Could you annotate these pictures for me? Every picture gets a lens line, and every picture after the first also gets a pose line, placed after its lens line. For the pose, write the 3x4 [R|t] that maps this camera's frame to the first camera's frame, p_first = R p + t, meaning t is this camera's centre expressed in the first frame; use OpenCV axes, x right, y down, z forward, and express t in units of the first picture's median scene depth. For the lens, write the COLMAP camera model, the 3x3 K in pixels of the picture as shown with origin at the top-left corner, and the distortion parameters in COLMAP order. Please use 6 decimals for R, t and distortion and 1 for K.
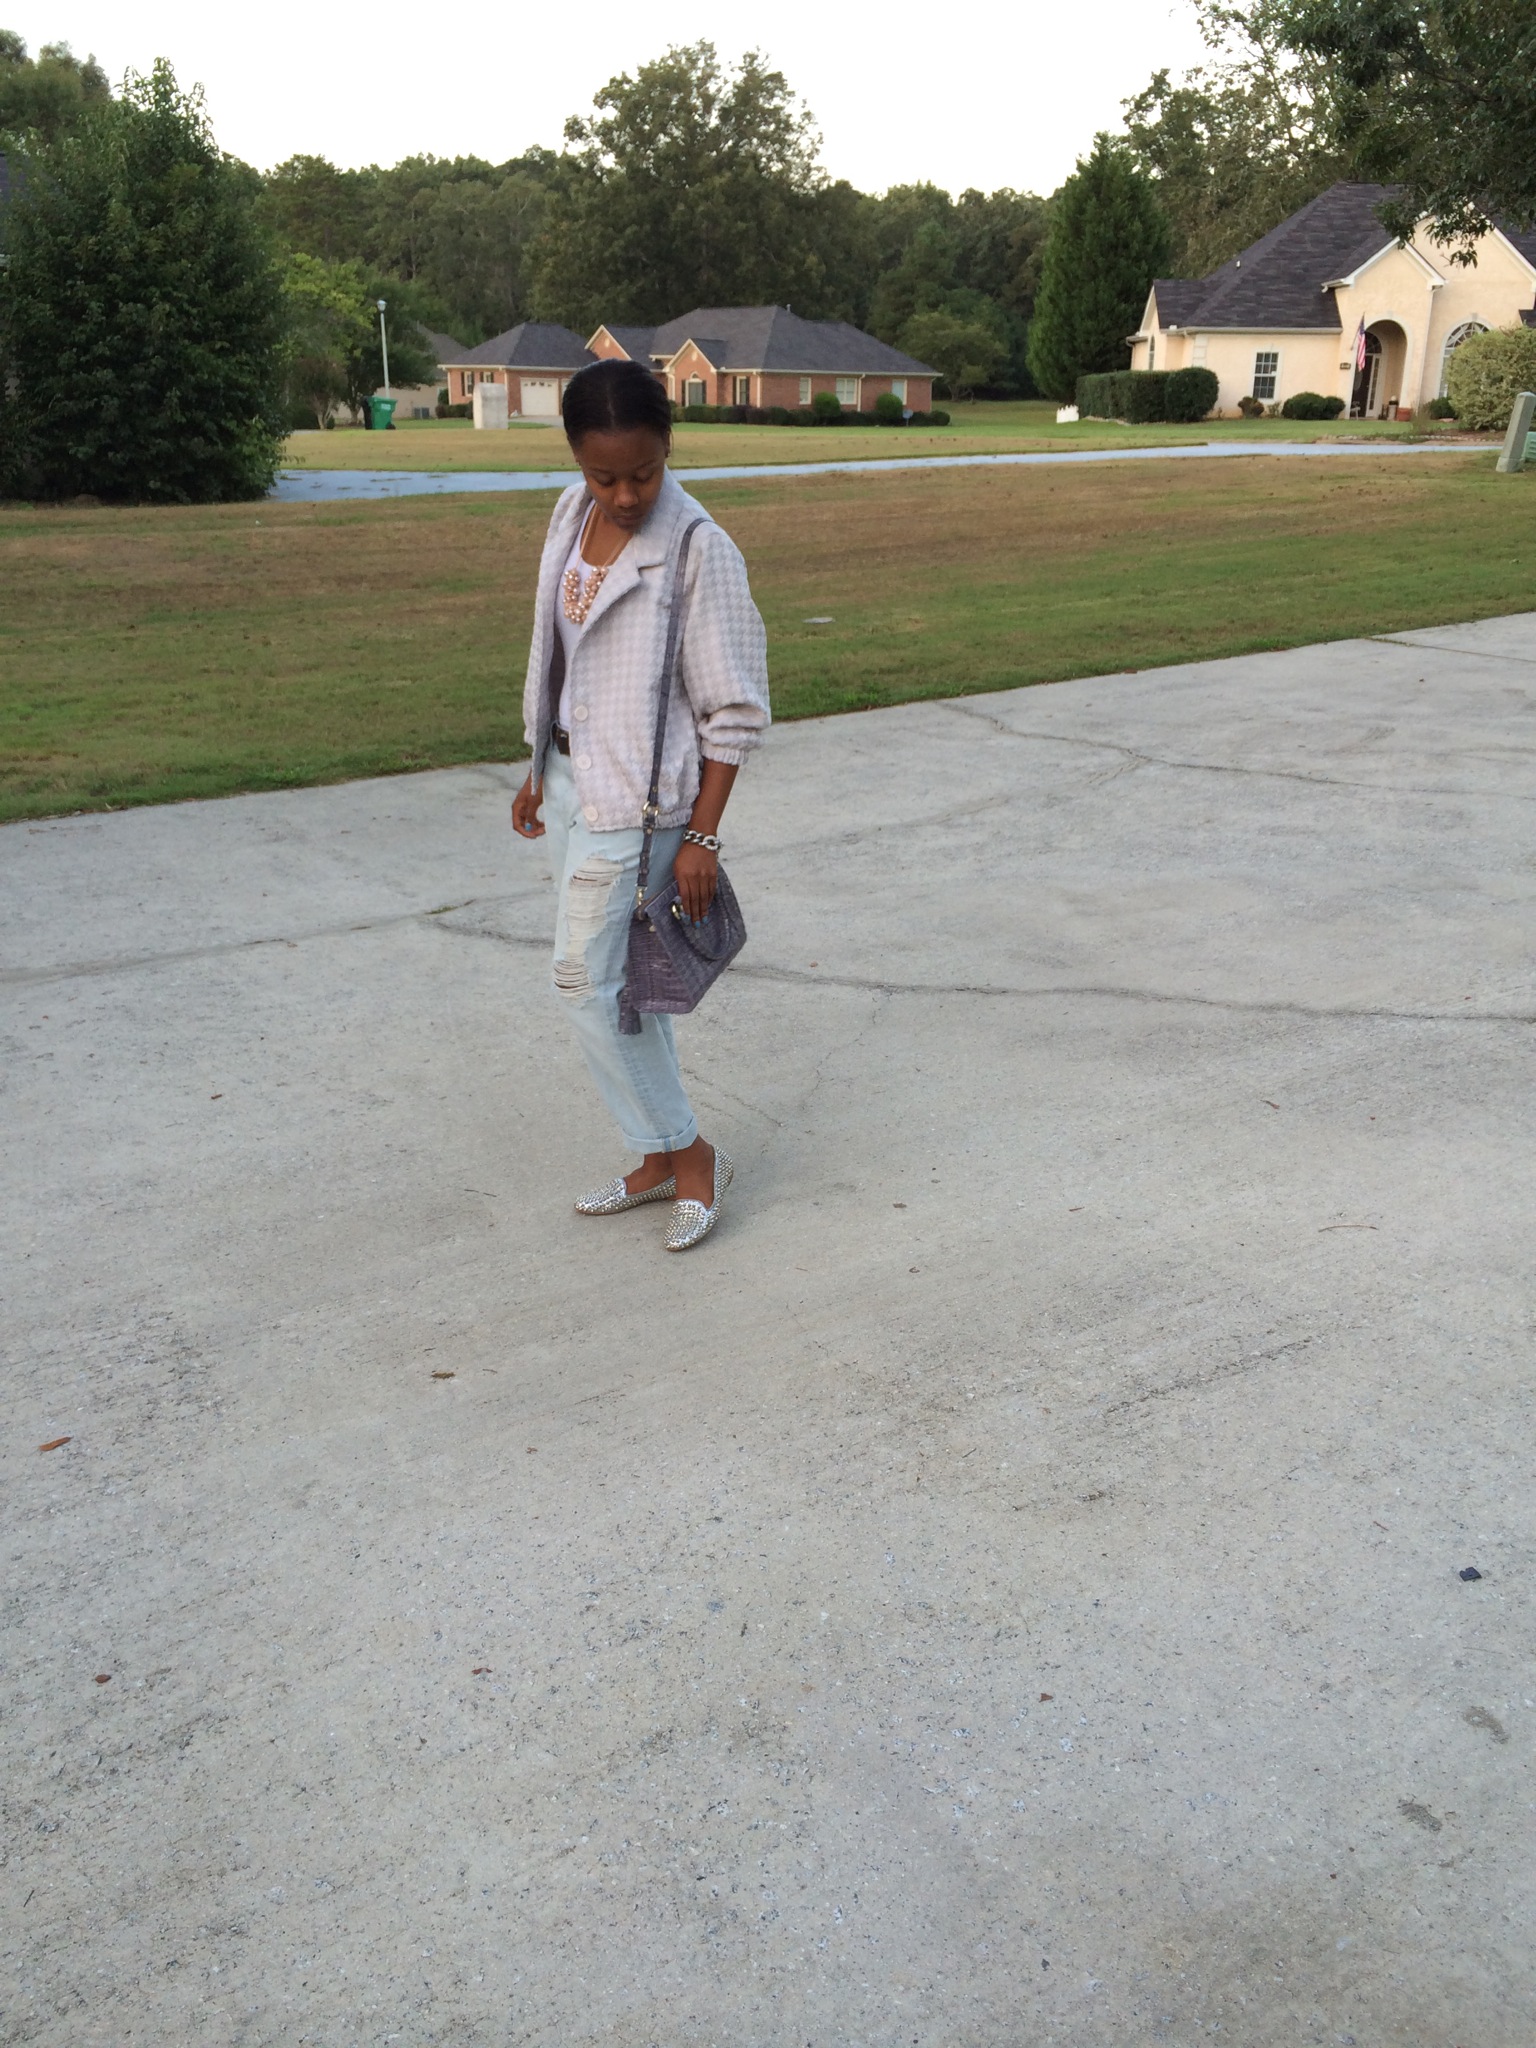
lens RADIAL K [[1846.3, 0, 768.0], [0, 1846.3, 1024.0], [0, 0, 1]] dist [0.123391, -0.108038]
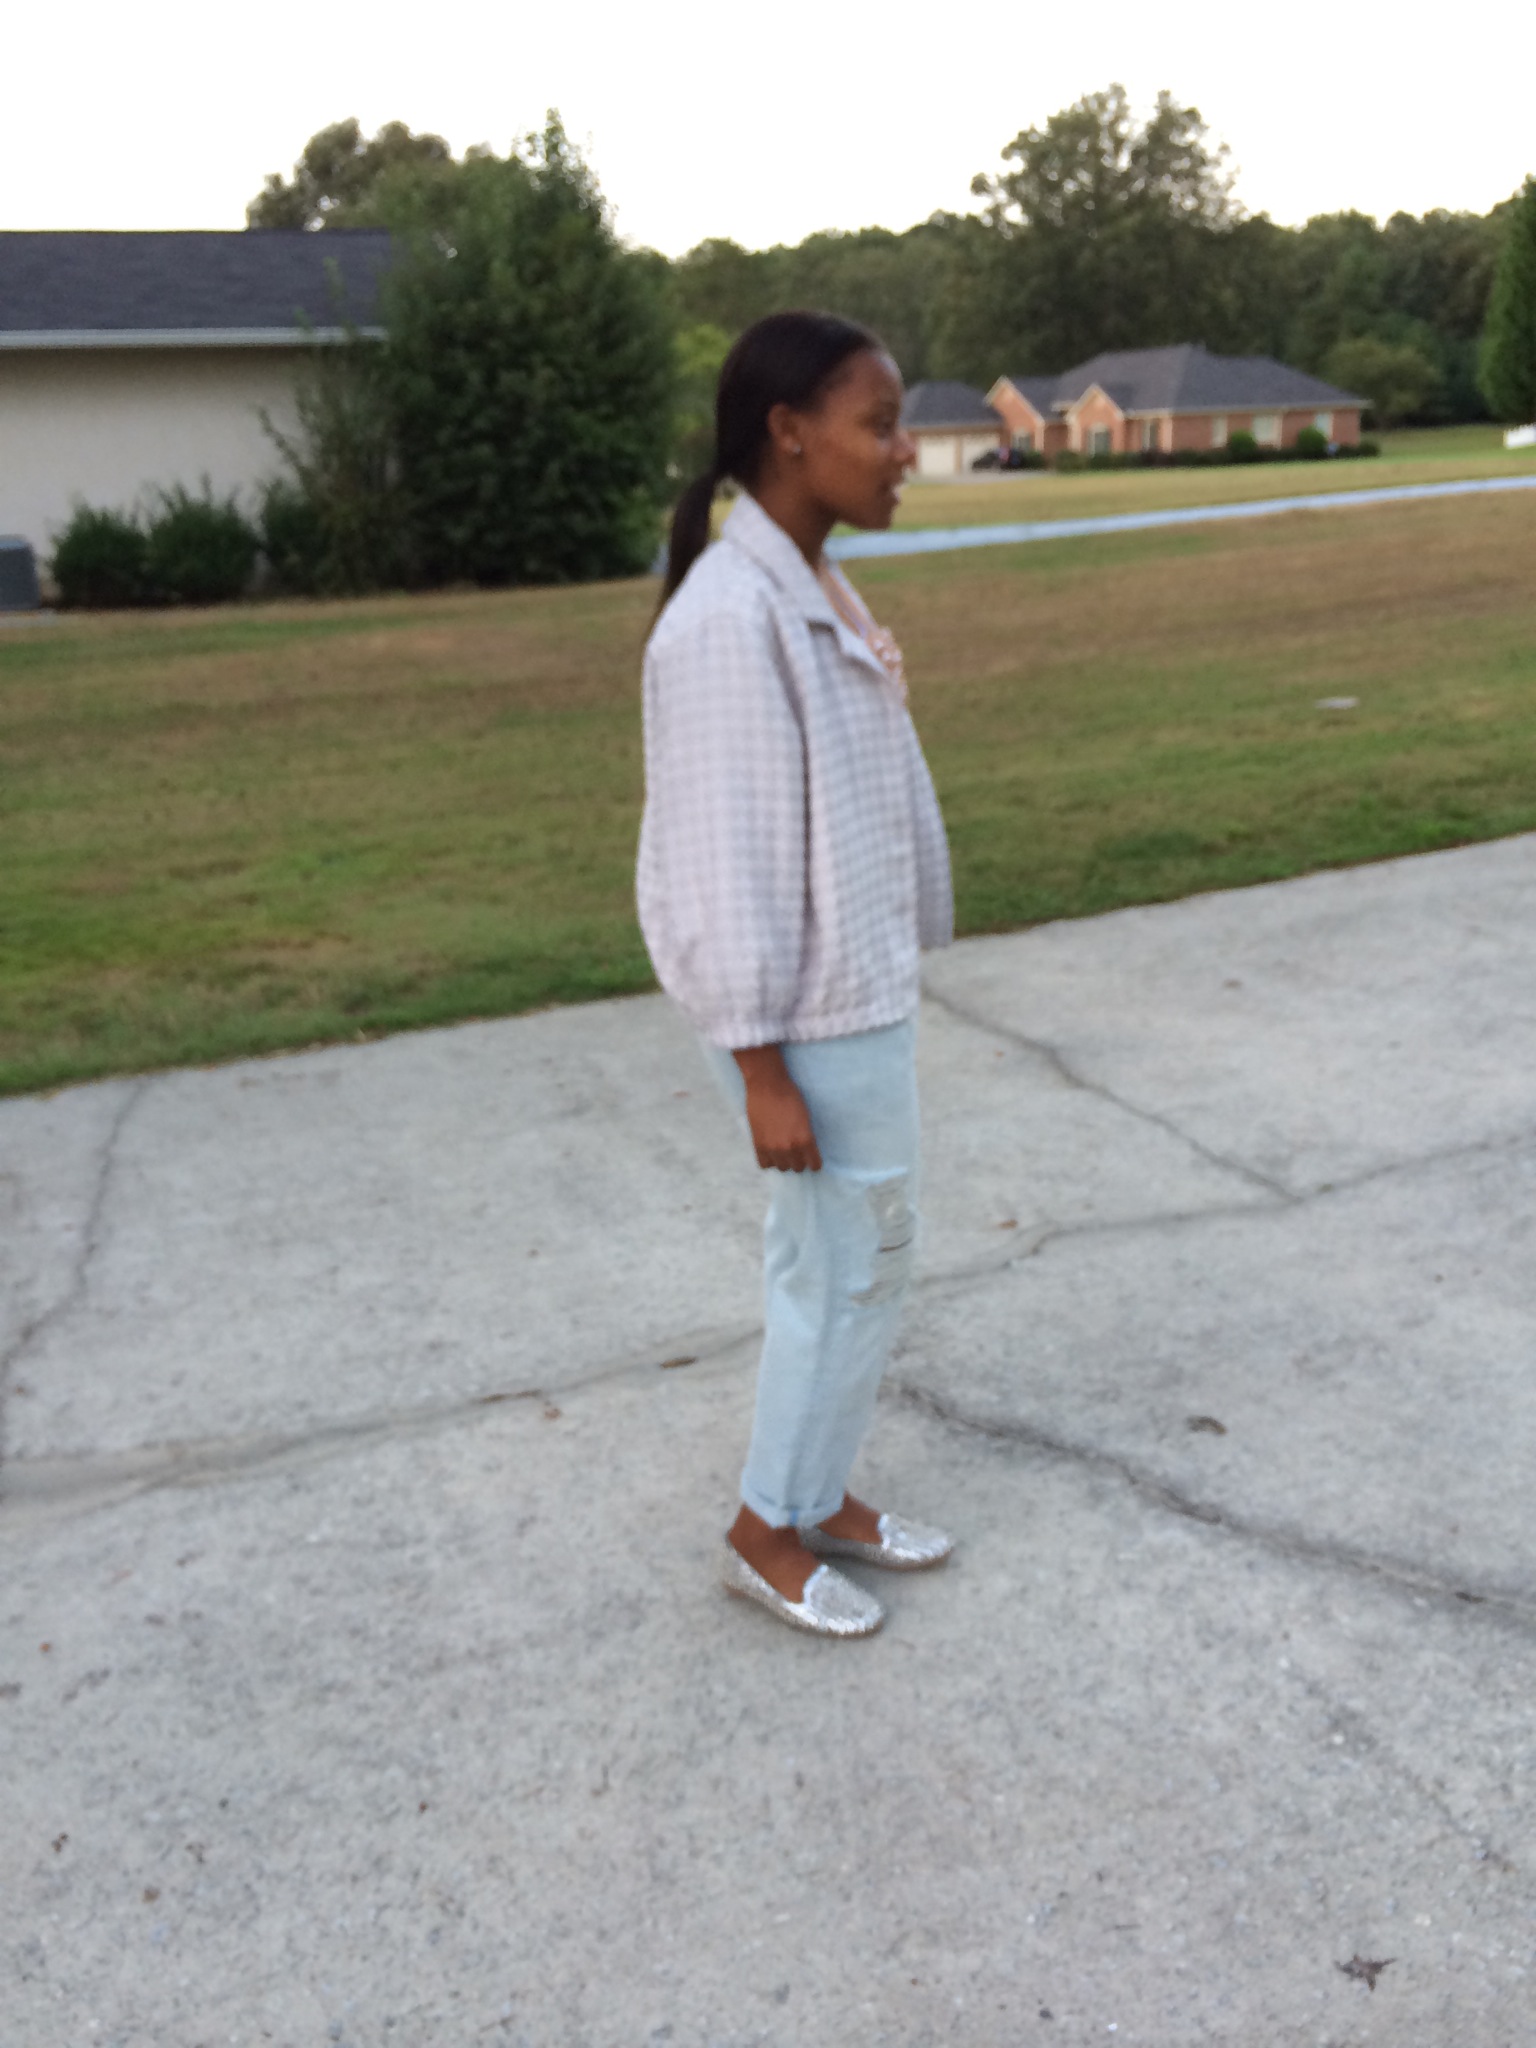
lens RADIAL K [[1846.3, 0, 768.0], [0, 1846.3, 1024.0], [0, 0, 1]] dist [0.123391, -0.108038]
pose [[0.978847, 0.010485, -0.204327, -0.024475], [-0.016266, 0.999513, -0.026637, -0.039877], [0.203948, 0.029397, 0.978540, 0.137160]]
